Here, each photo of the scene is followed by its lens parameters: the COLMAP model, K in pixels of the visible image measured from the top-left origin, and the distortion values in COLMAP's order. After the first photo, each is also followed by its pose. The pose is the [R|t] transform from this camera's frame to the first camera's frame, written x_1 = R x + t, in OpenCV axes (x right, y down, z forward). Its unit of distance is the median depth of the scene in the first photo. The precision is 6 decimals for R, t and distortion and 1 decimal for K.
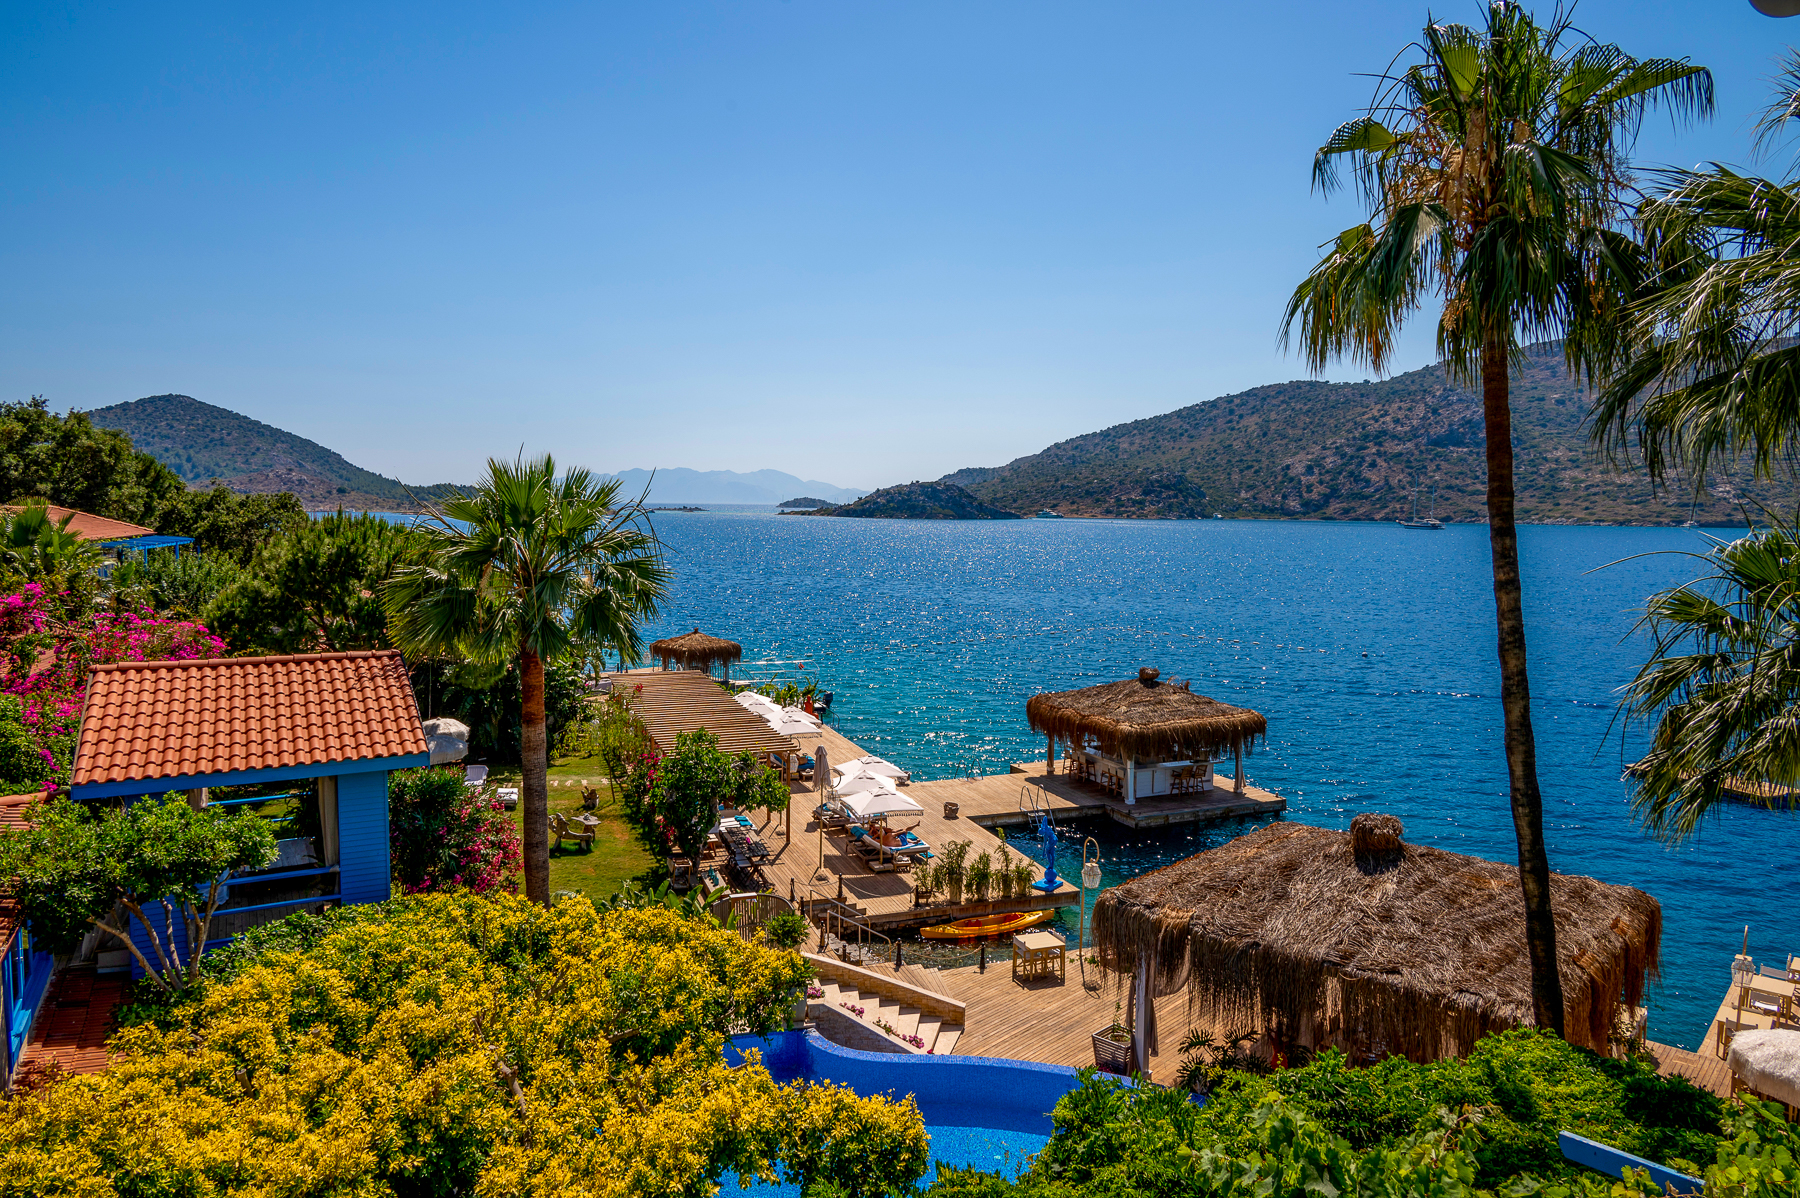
lens RADIAL K [[1272.1, 0, 829.6], [0, 1272.1, 605.4], [0, 0, 1]] dist [-0.000997, -0.000099]
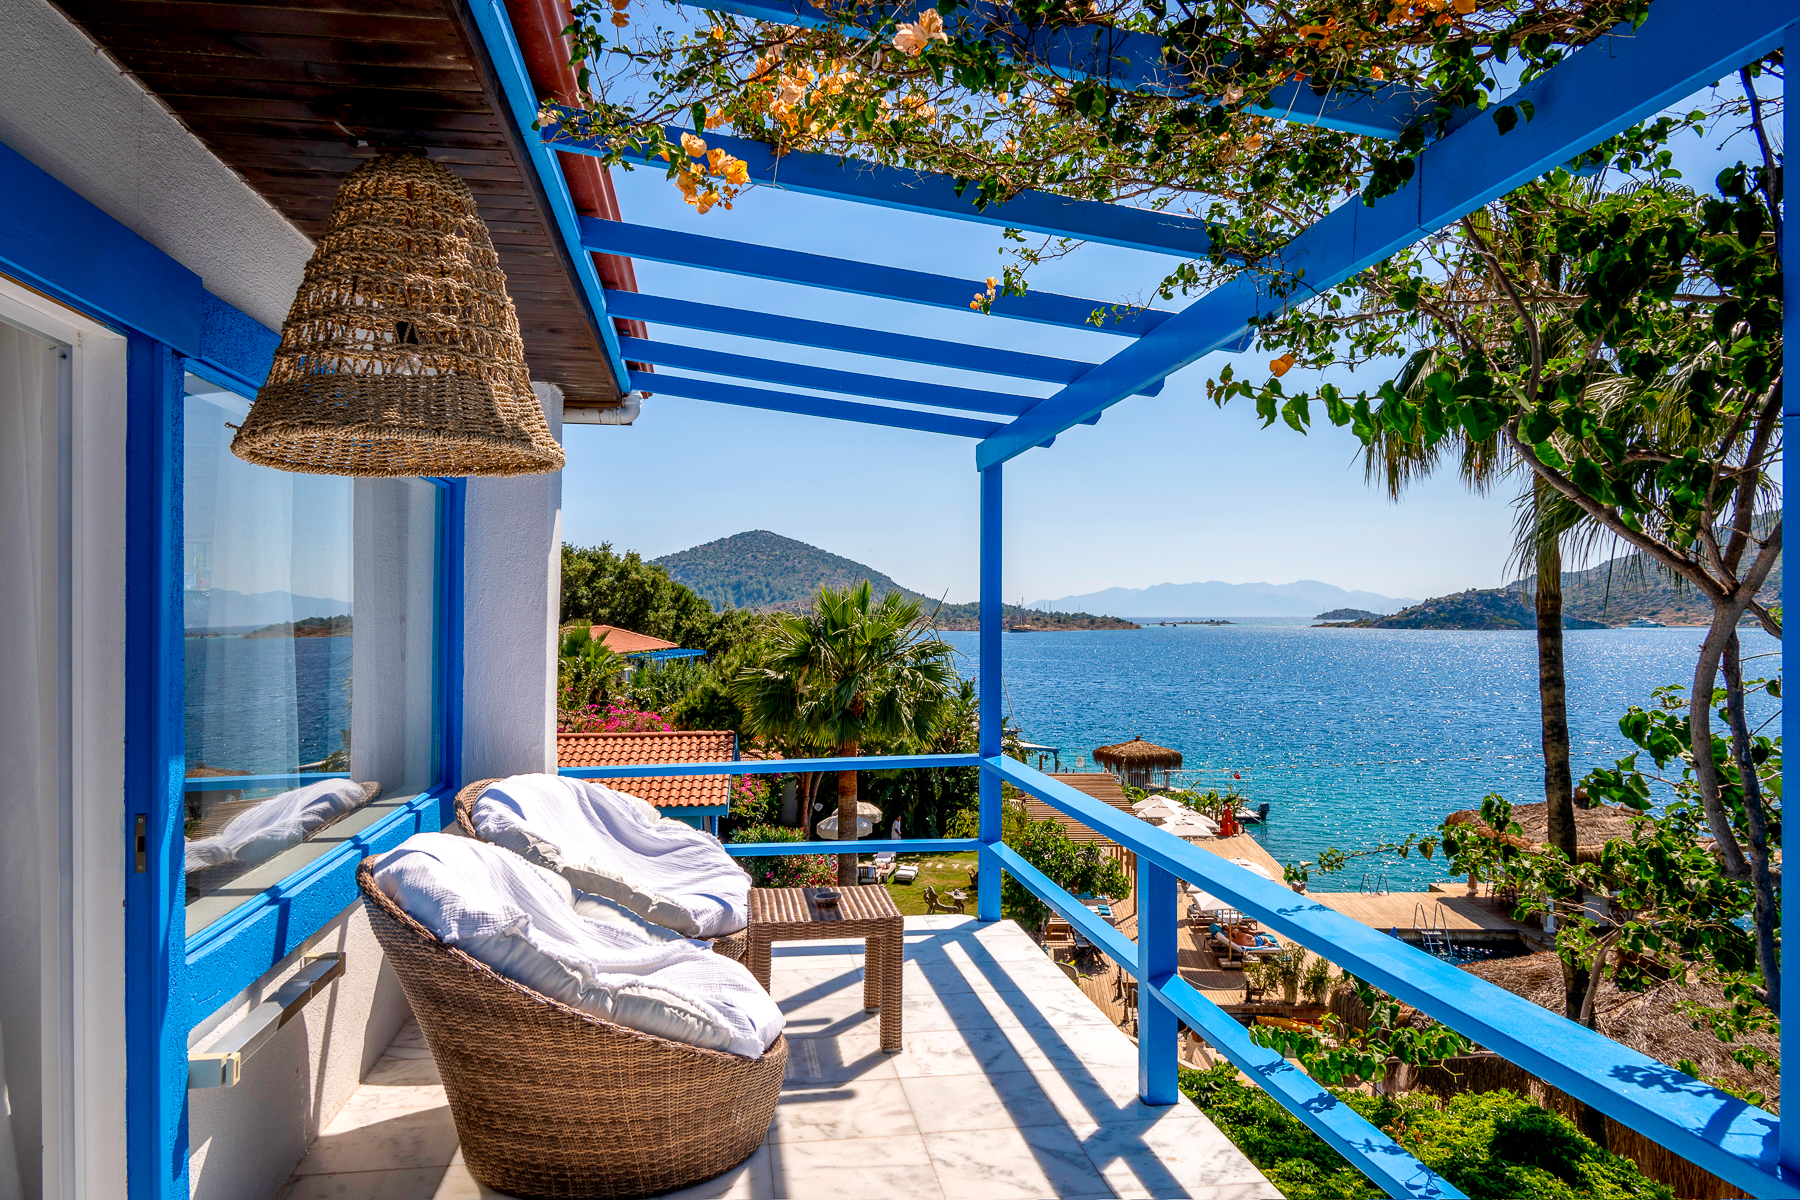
lens RADIAL K [[1272.1, 0, 829.6], [0, 1272.1, 606.4], [0, 0, 1]] dist [-0.000997, -0.000099]
pose [[0.905708, -0.018247, -0.423510, 0.134994], [-0.019784, 0.996165, -0.085230, 0.007240], [0.423441, 0.085573, 0.901873, -0.069514]]
